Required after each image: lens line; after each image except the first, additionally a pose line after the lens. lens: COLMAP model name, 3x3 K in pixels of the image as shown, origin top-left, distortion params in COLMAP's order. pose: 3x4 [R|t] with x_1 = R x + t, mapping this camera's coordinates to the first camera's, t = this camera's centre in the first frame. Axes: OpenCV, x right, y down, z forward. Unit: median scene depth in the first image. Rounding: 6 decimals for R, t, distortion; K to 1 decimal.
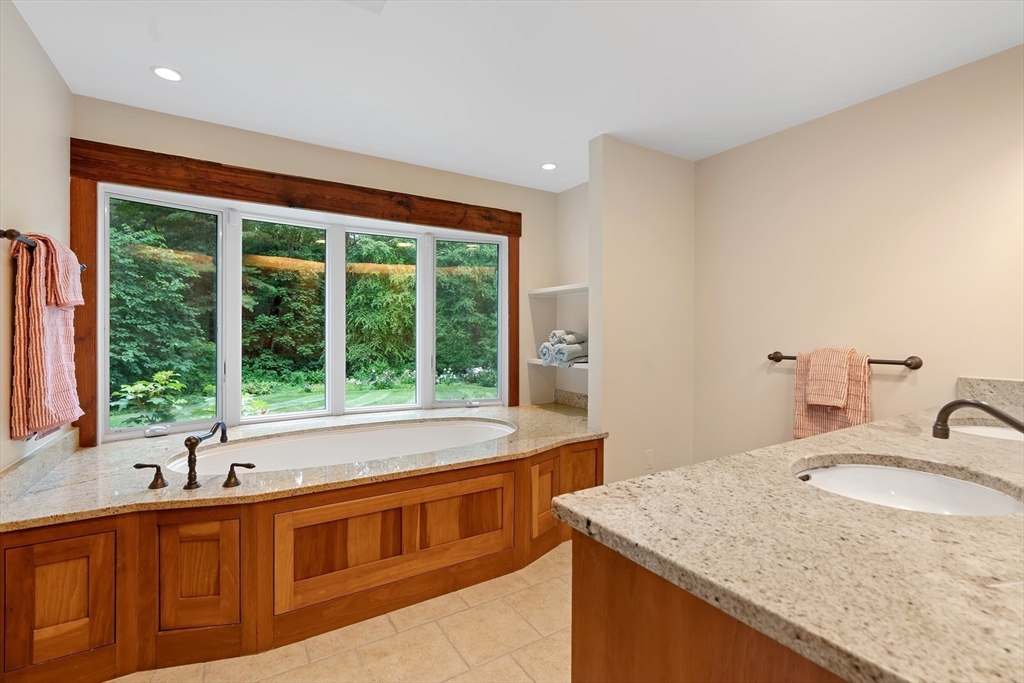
lens RADIAL K [[463.3, 0, 507.7], [0, 463.3, 337.3], [0, 0, 1]] dist [-0.004890, 0.002423]
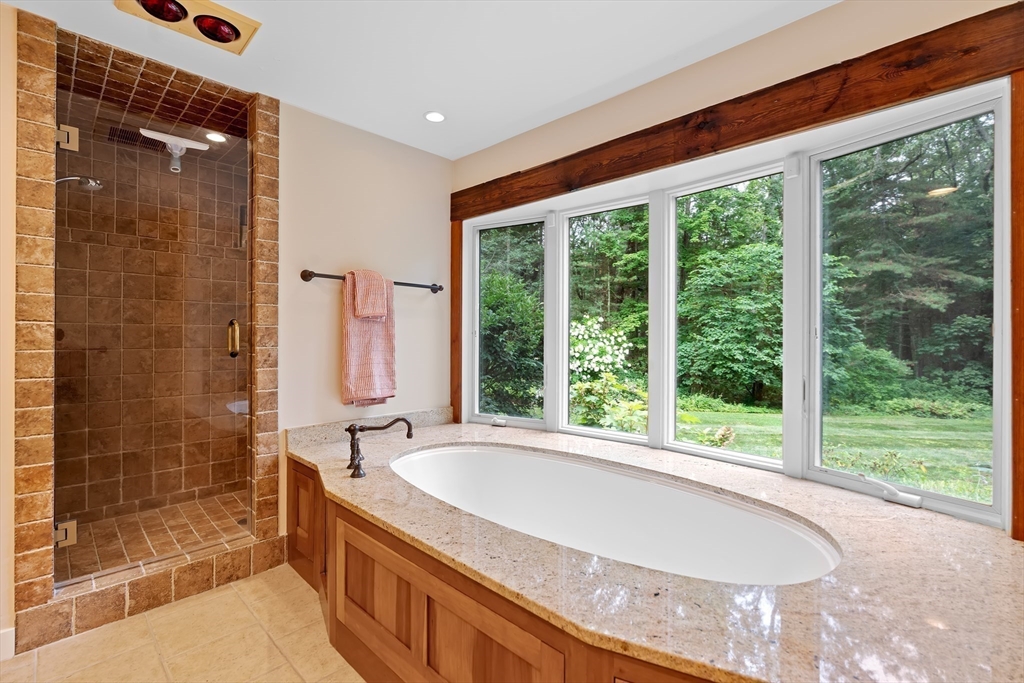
lens RADIAL K [[463.3, 0, 510.8], [0, 463.3, 338.9], [0, 0, 1]] dist [-0.004890, 0.002423]
pose [[0.243449, 0.002380, -0.969911, 0.394017], [-0.011863, 0.999929, -0.000524, -0.004870], [0.969841, 0.011633, 0.243460, 0.789576]]
